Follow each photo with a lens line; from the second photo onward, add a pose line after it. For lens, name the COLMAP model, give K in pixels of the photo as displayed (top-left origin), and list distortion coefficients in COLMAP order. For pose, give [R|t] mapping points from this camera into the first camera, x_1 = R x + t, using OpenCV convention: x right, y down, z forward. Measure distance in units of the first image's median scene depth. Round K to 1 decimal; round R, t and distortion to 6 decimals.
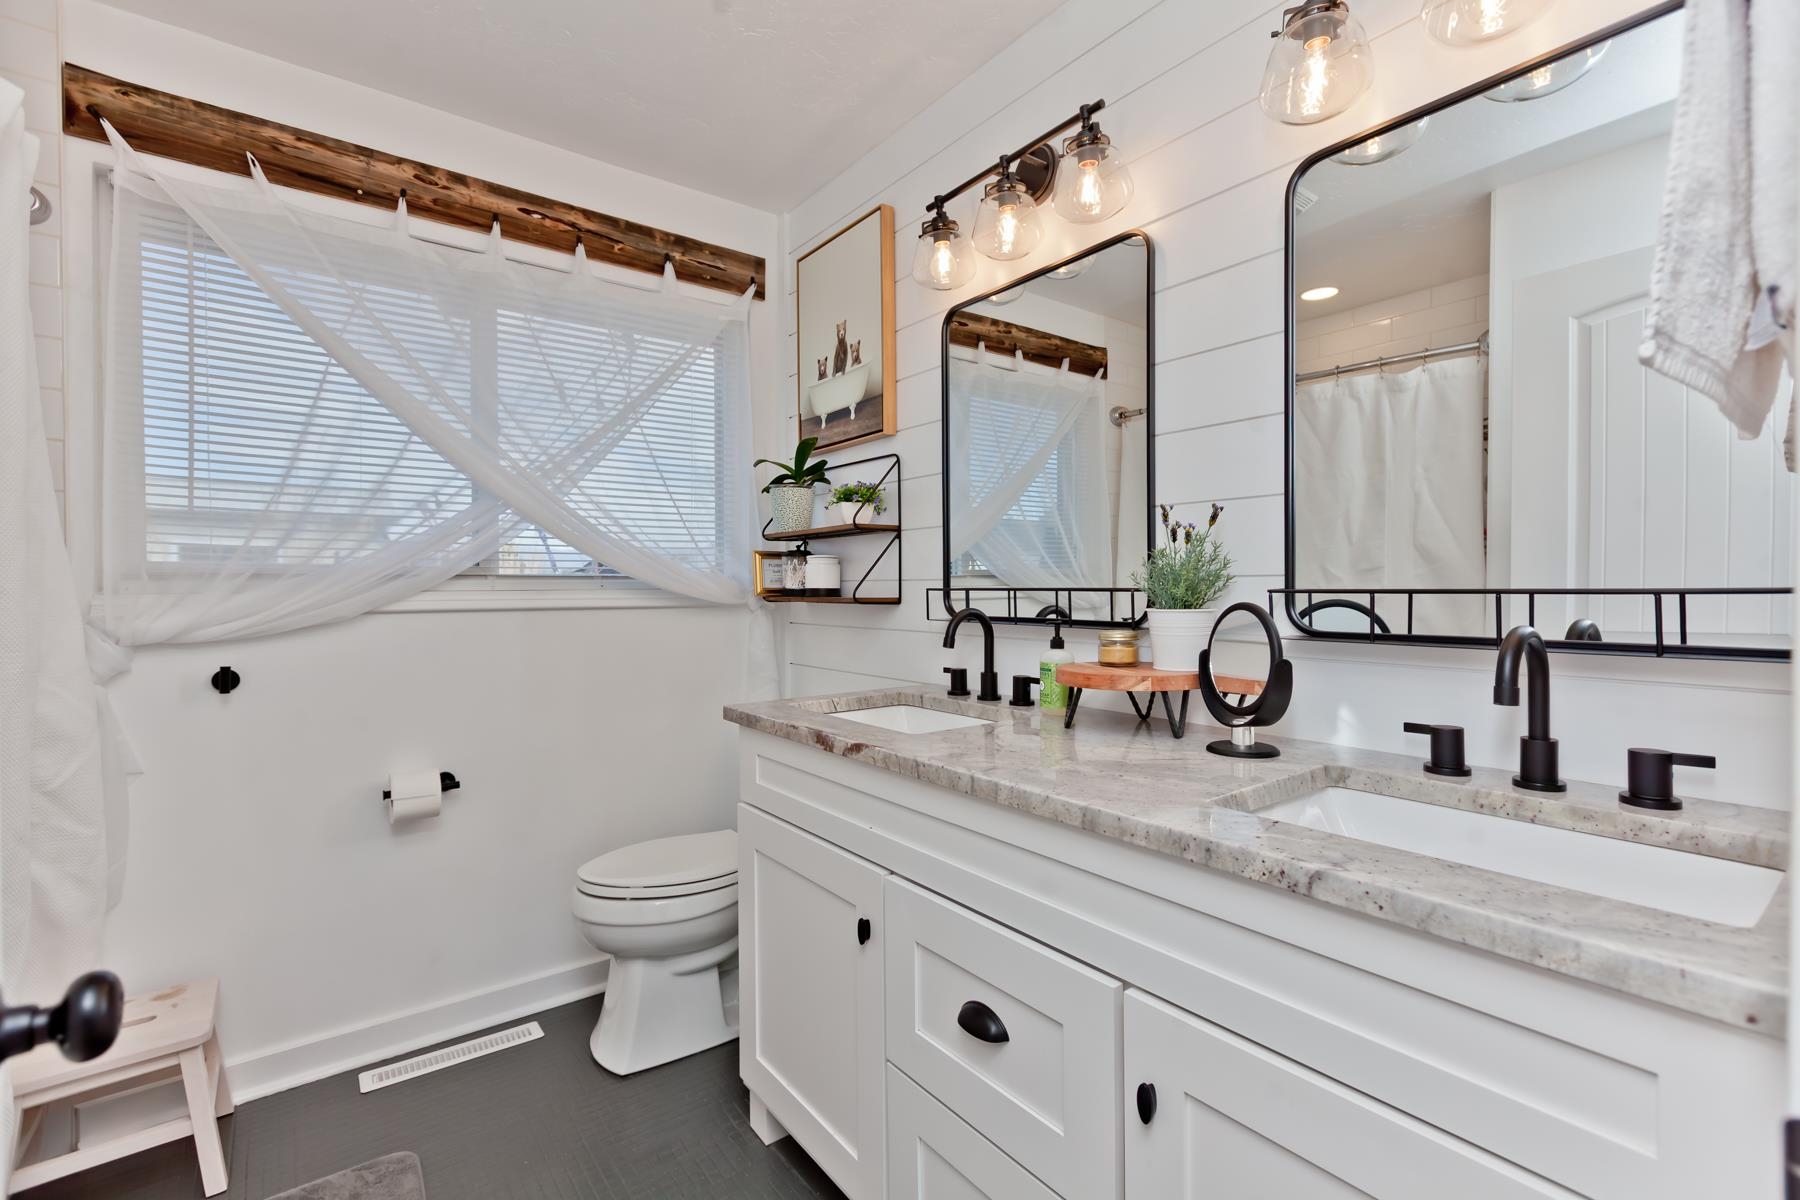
lens RADIAL K [[795.6, 0, 904.1], [0, 795.6, 595.9], [0, 0, 1]] dist [-0.001302, -0.000977]
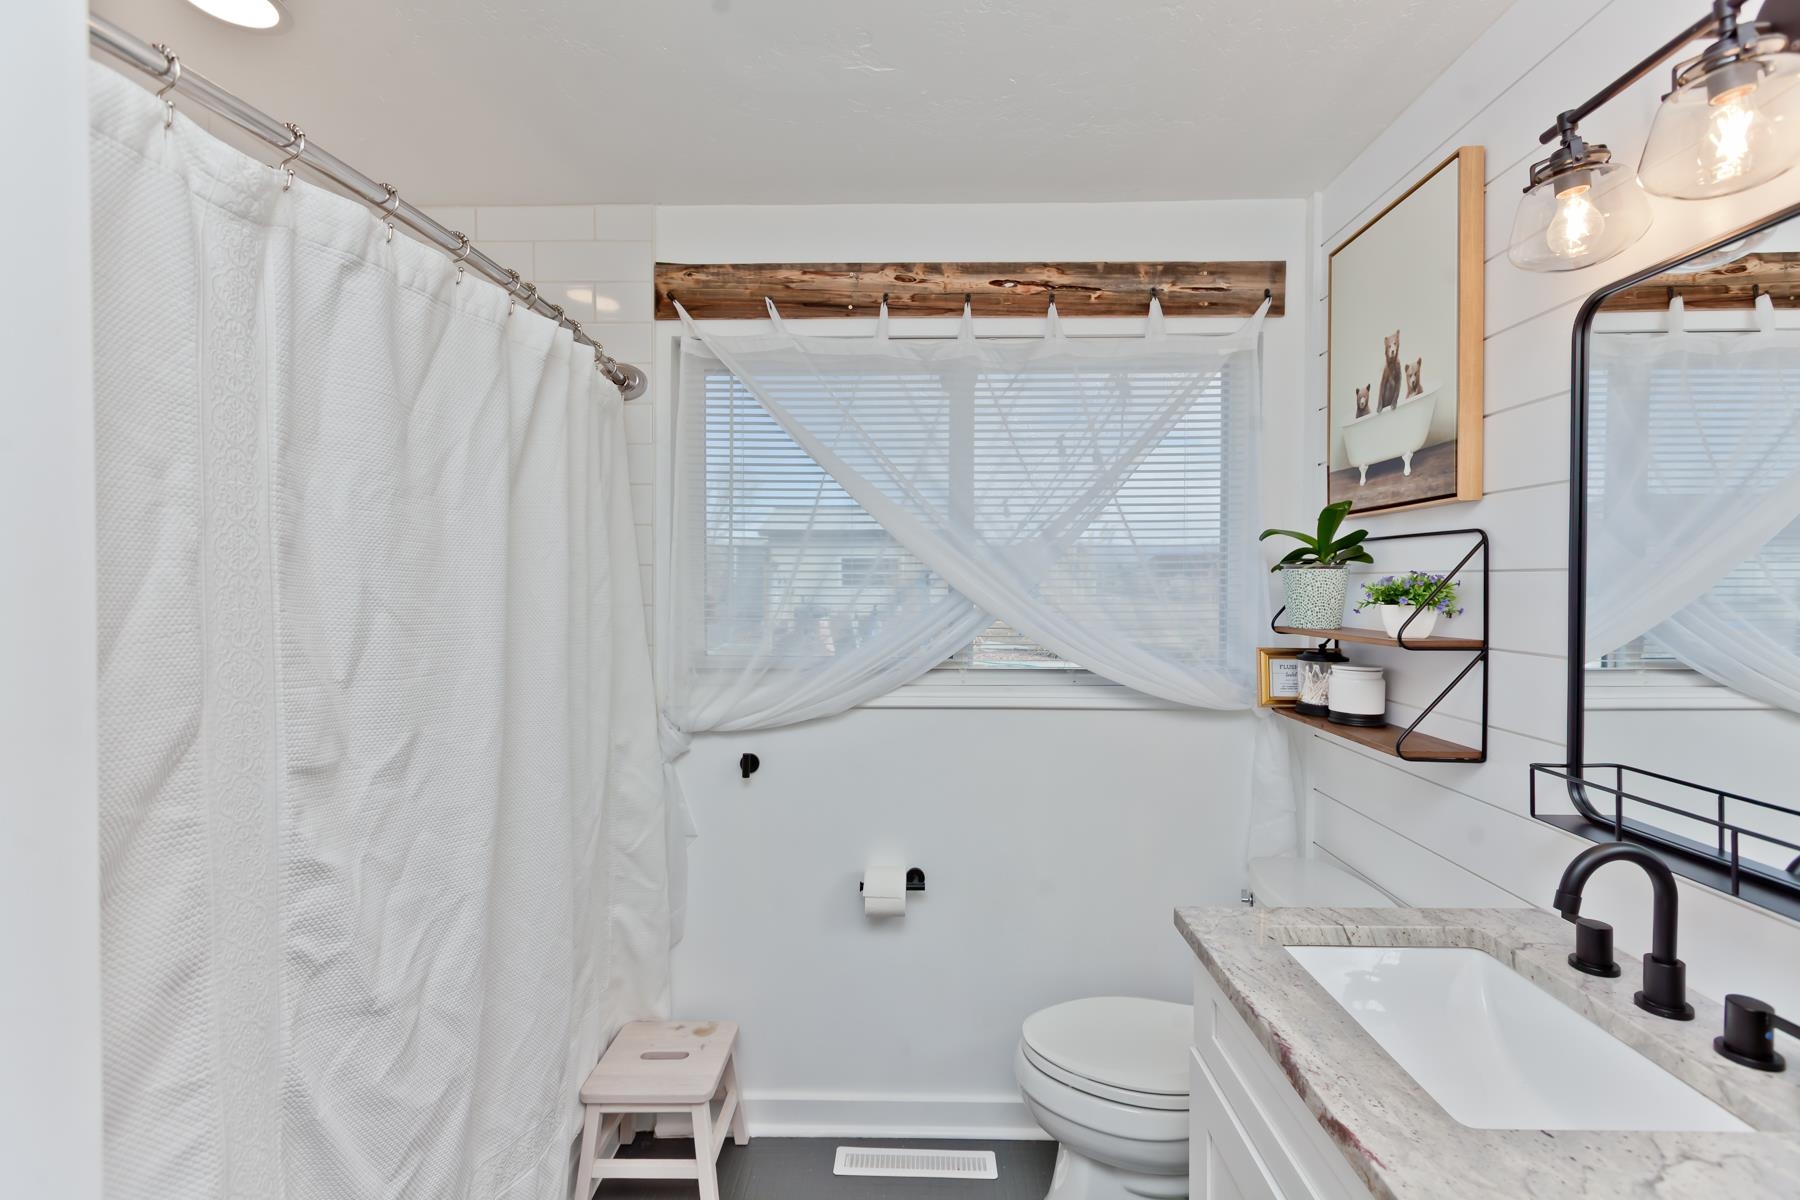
lens RADIAL K [[795.6, 0, 904.1], [0, 795.6, 595.9], [0, 0, 1]] dist [-0.001302, -0.000977]
pose [[0.777535, 0.016774, -0.628616, 0.032478], [-0.011367, 0.999856, 0.012621, -0.129360], [0.628737, -0.002667, 0.777613, 0.207898]]
